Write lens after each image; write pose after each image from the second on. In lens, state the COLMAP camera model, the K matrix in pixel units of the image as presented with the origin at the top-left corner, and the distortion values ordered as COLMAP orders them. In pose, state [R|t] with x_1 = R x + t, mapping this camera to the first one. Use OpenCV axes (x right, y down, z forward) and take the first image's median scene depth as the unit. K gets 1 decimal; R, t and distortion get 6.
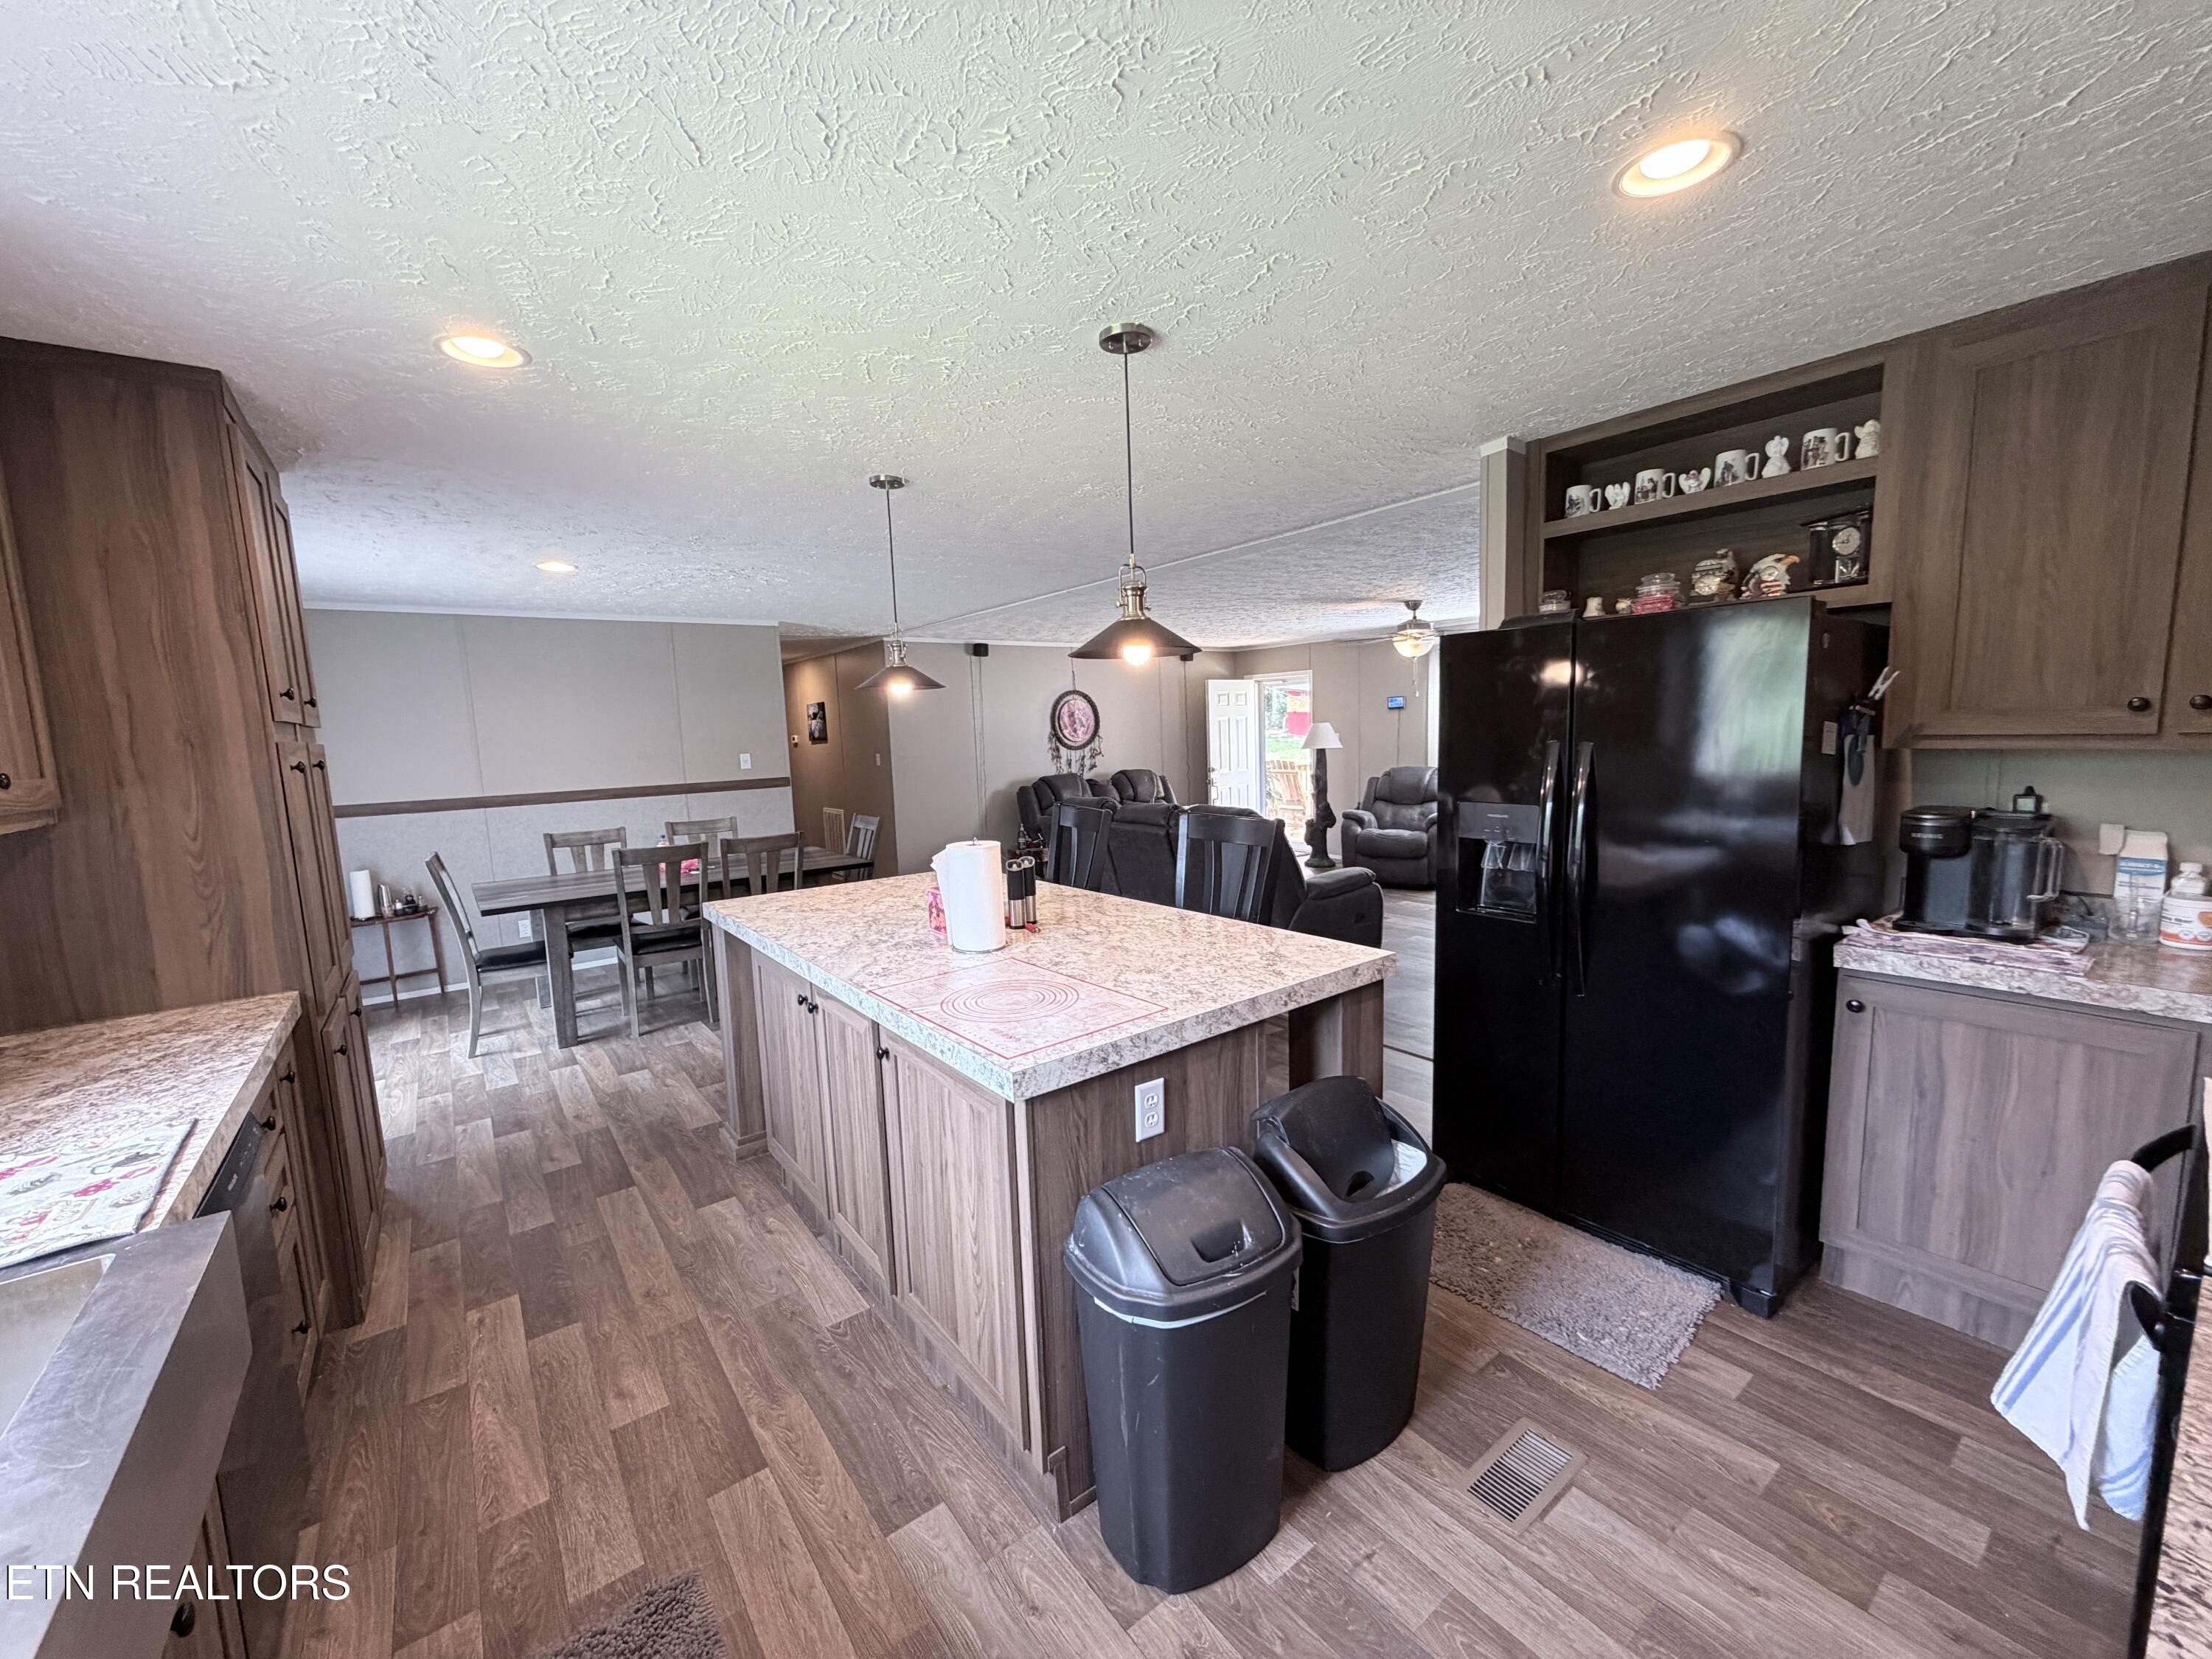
lens RADIAL K [[889.4, 0, 1100.6], [0, 889.4, 840.7], [0, 0, 1]] dist [-0.000576, 0.000044]
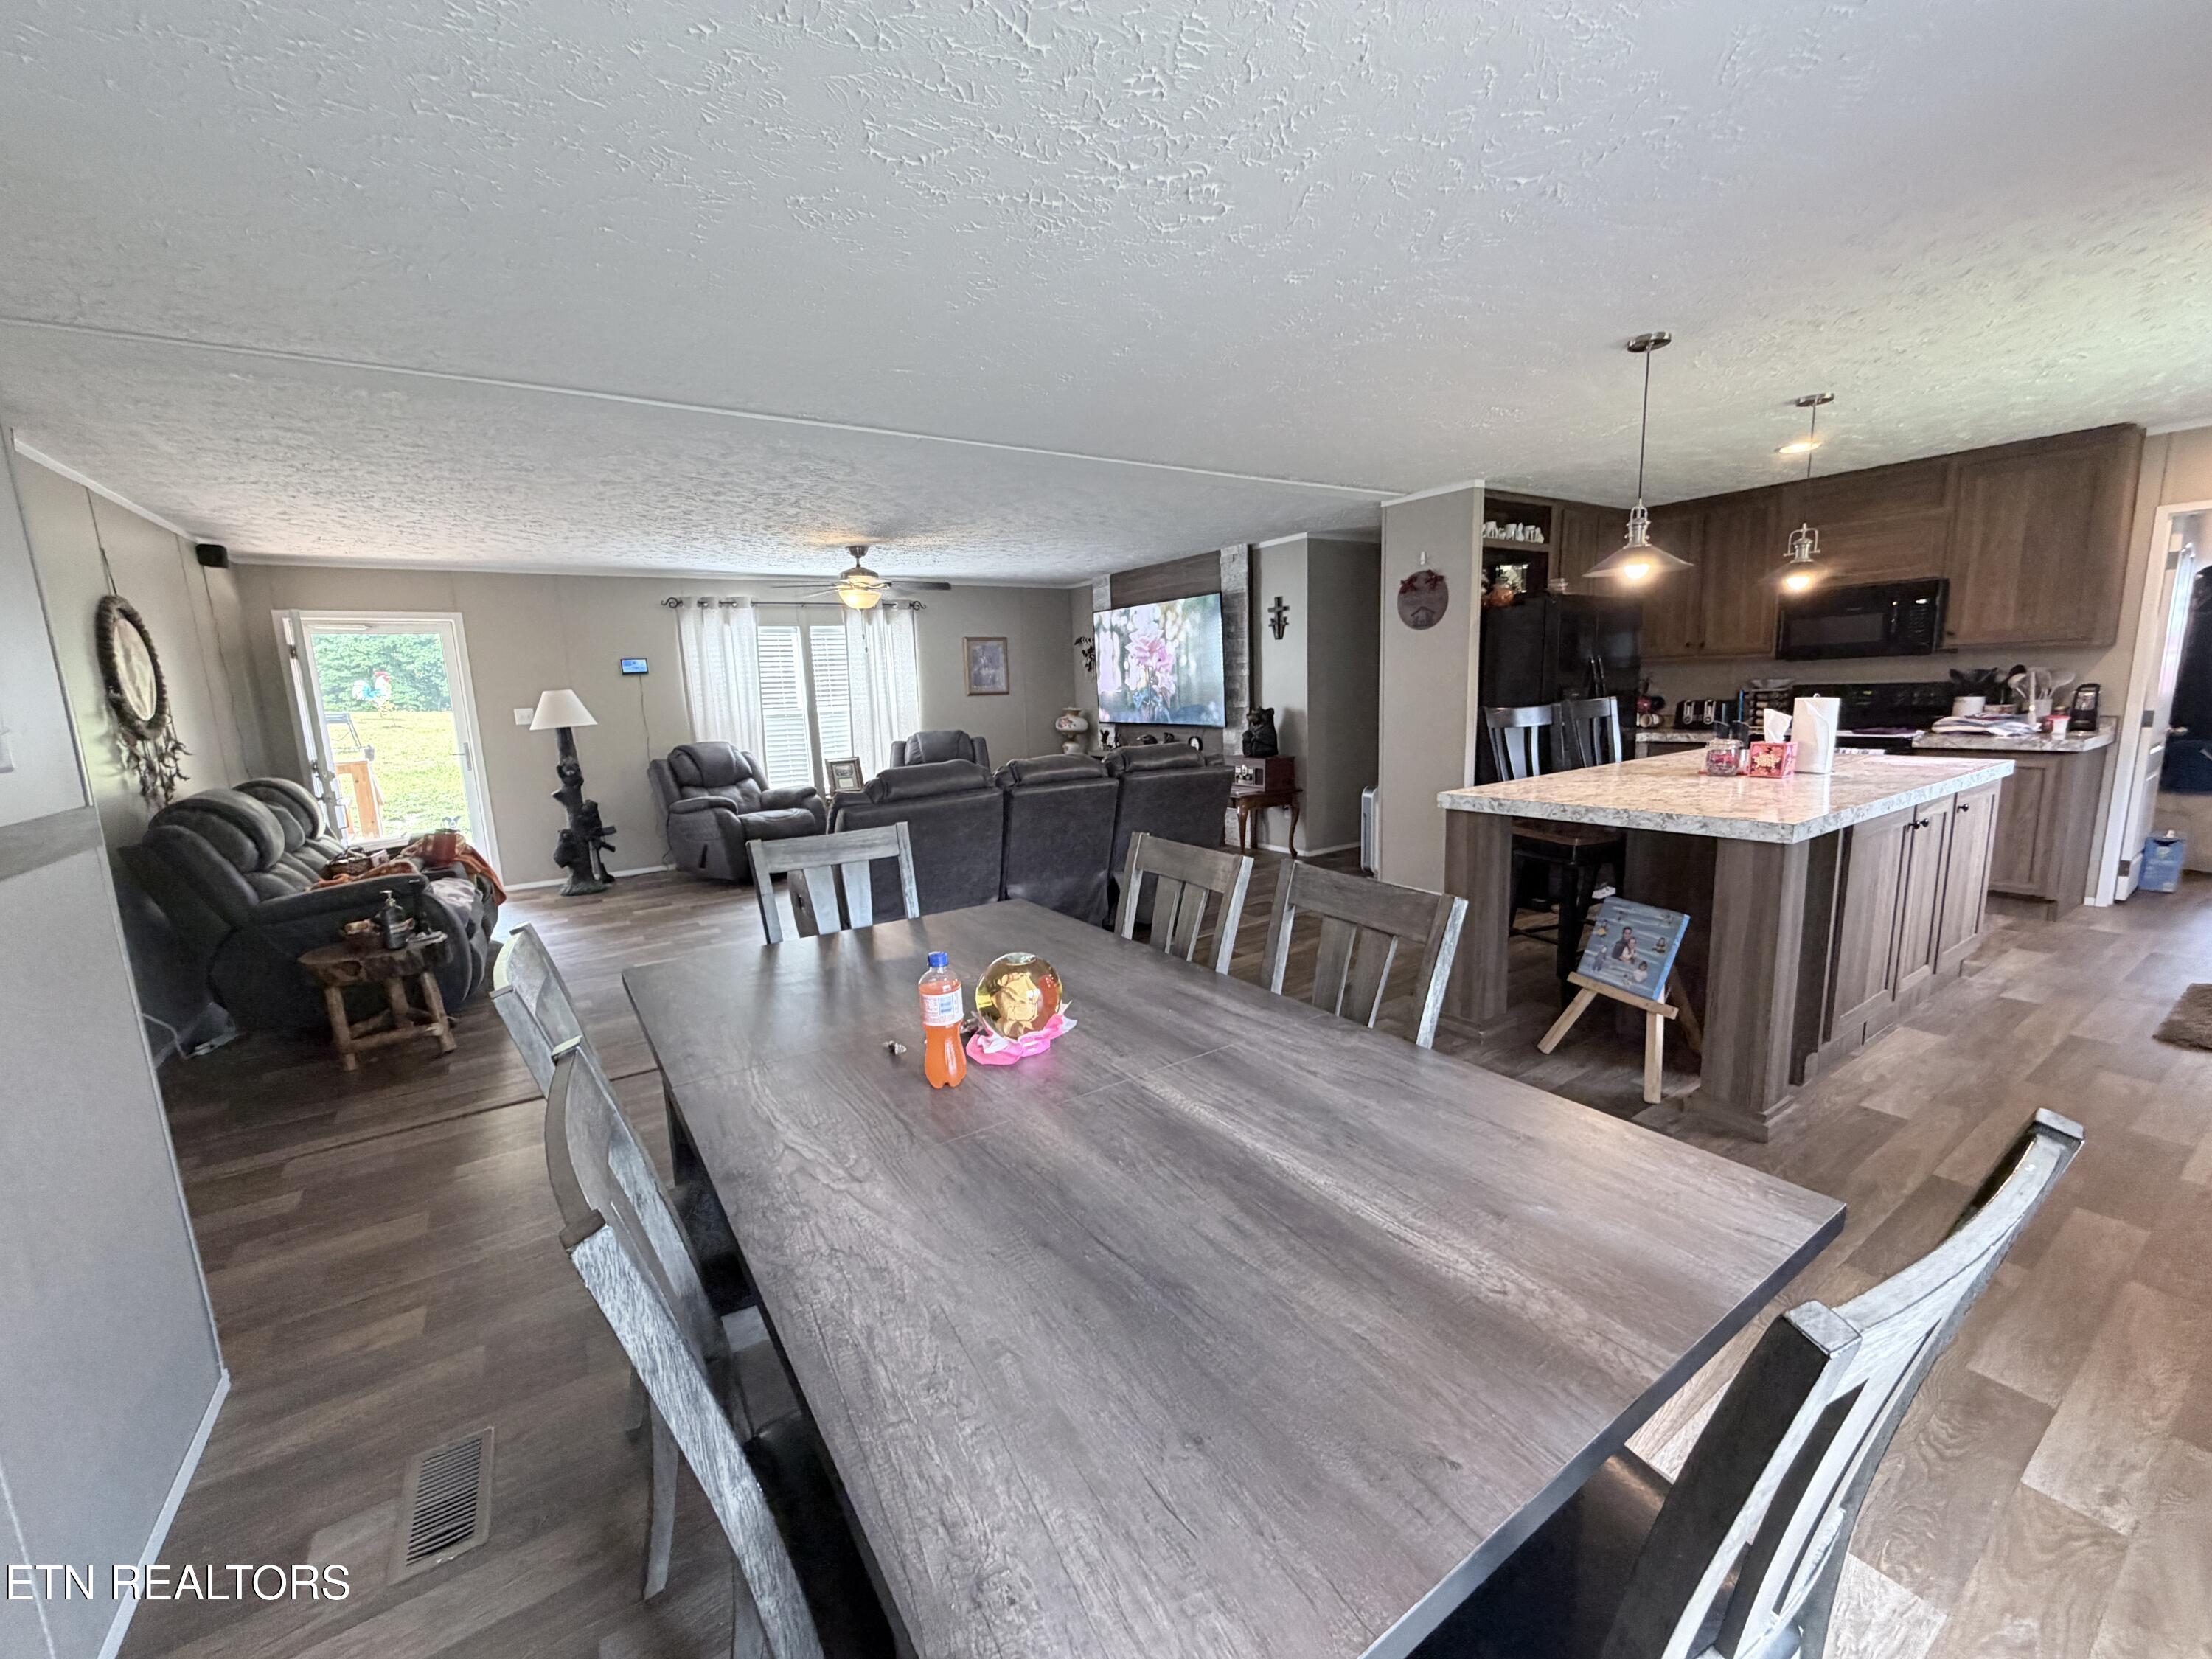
lens RADIAL K [[889.4, 0, 1099.9], [0, 889.4, 829.0], [0, 0, 1]] dist [-0.000576, 0.000044]
pose [[0.057014, -0.125656, 0.990434, -0.585619], [0.160210, 0.980343, 0.115153, -0.049932], [-0.985435, 0.152113, 0.076025, 0.730091]]
